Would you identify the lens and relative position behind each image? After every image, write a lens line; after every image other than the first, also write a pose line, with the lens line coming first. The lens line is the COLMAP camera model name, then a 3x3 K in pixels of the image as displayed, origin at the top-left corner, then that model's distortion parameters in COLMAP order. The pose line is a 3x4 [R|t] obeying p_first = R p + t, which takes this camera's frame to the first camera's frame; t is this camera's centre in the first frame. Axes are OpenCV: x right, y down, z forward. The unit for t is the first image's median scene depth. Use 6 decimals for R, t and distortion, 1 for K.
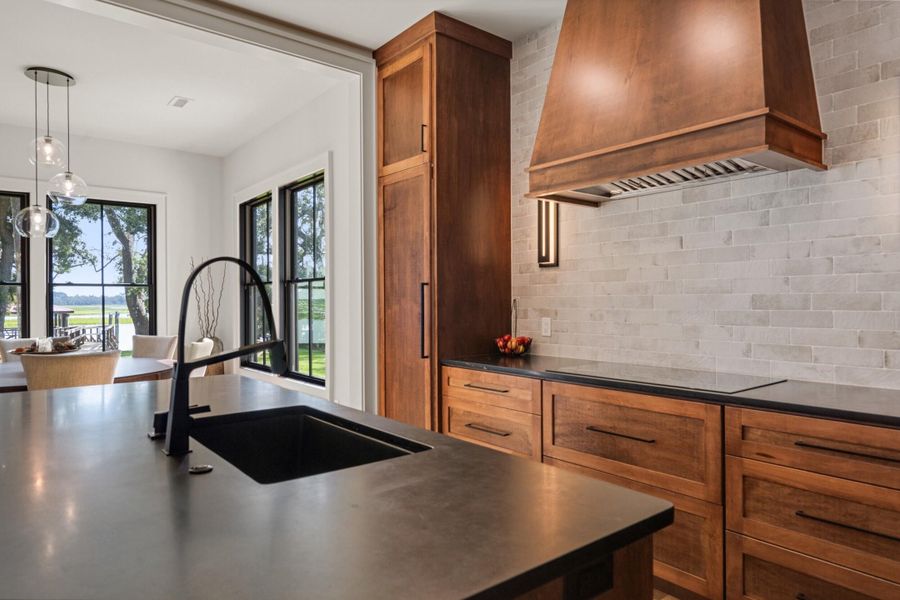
lens RADIAL K [[575.4, 0, 459.5], [0, 575.4, 302.1], [0, 0, 1]] dist [0.018941, -0.001358]
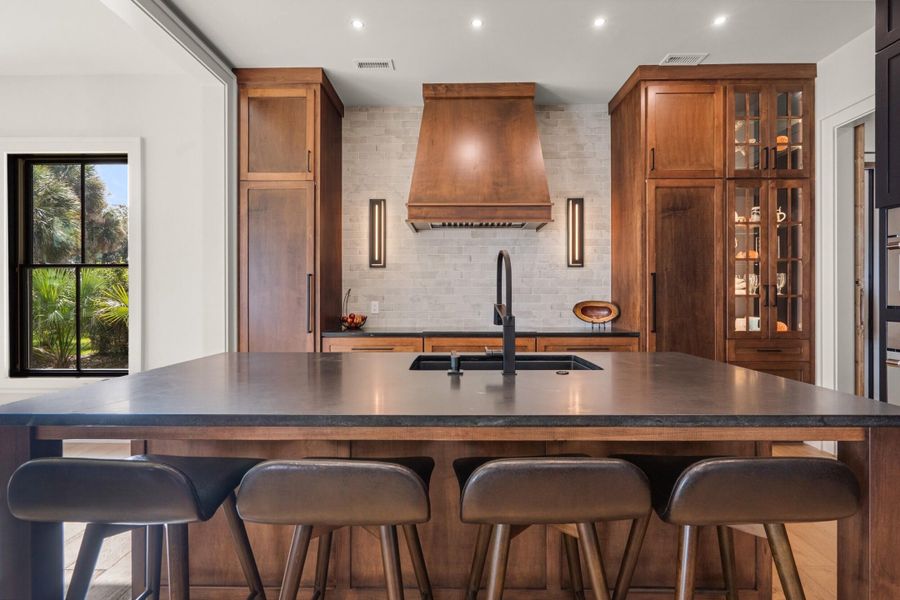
lens RADIAL K [[425.0, 0, 432.9], [0, 425.0, 298.9], [0, 0, 1]] dist [0.003443, 0.000922]
pose [[0.632969, 0.000556, 0.774177, -0.619866], [0.000227, 1.000000, -0.000904, 0.022603], [-0.774177, 0.000748, 0.632968, 0.190566]]
